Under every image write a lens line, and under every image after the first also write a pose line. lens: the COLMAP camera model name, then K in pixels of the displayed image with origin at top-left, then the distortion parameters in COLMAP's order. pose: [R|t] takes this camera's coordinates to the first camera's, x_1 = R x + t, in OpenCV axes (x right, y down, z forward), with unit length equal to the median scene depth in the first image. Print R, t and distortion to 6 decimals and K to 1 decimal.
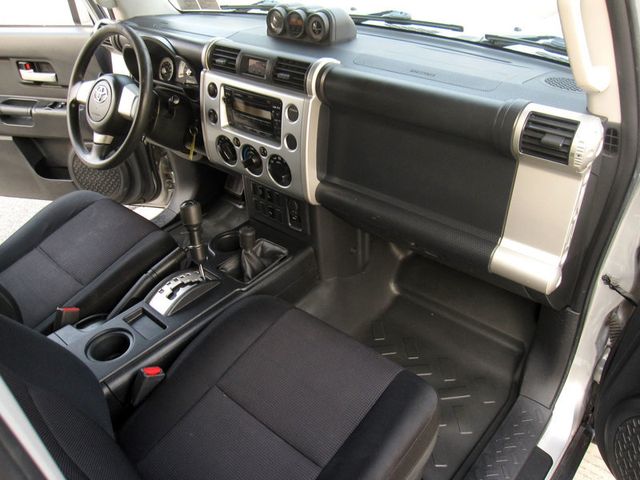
lens RADIAL K [[536.6, 0, 322.3], [0, 536.6, 243.0], [0, 0, 1]] dist [-0.070405, 0.031475]
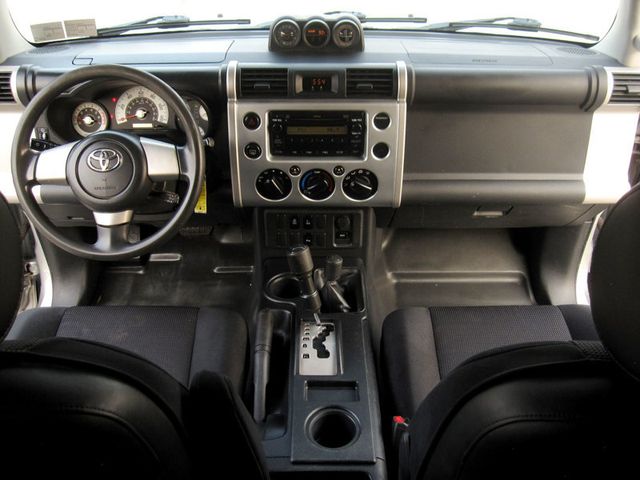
lens RADIAL K [[625.5, 0, 317.0], [0, 625.5, 241.9], [0, 0, 1]] dist [-0.059691, 0.000000]
pose [[0.741937, -0.319994, 0.589180, -0.832919], [0.345366, 0.935606, 0.073235, -0.149050], [-0.574675, 0.149147, 0.804676, 0.163645]]
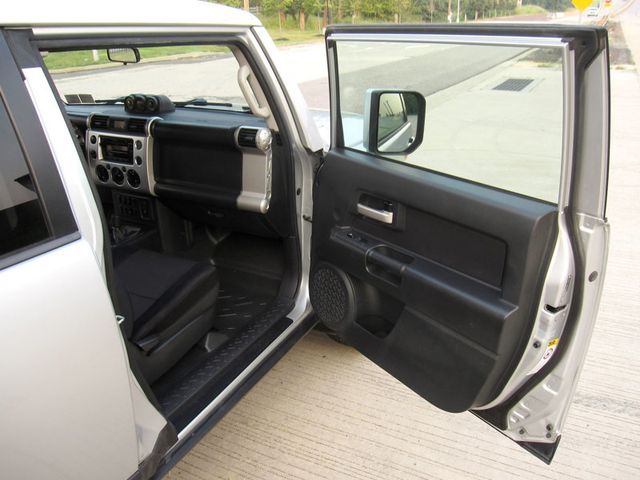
lens RADIAL K [[536.6, 0, 321.0], [0, 536.6, 241.0], [0, 0, 1]] dist [-0.070405, 0.031475]
pose [[0.972263, -0.057397, 0.226740, 0.118417], [0.102992, 0.975439, -0.194708, 0.489813], [-0.209995, 0.212660, 0.954294, -0.813367]]
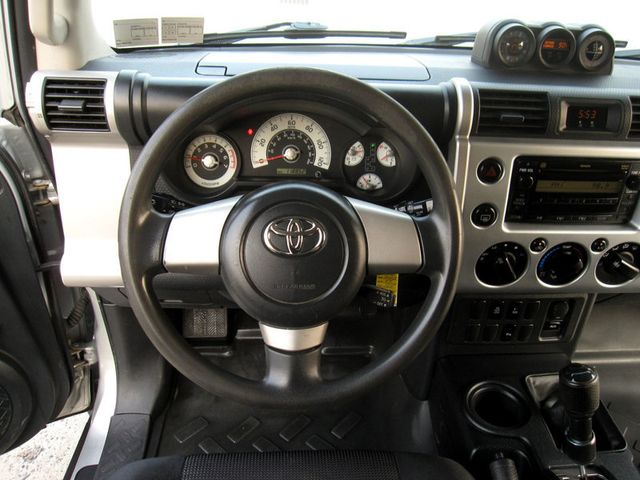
lens RADIAL K [[536.6, 0, 322.2], [0, 536.6, 234.3], [0, 0, 1]] dist [-0.070405, 0.031475]
pose [[0.692585, -0.284467, 0.662876, -0.759999], [0.334707, 0.940773, 0.054016, -0.331285], [-0.638982, 0.184458, 0.746778, 0.749477]]
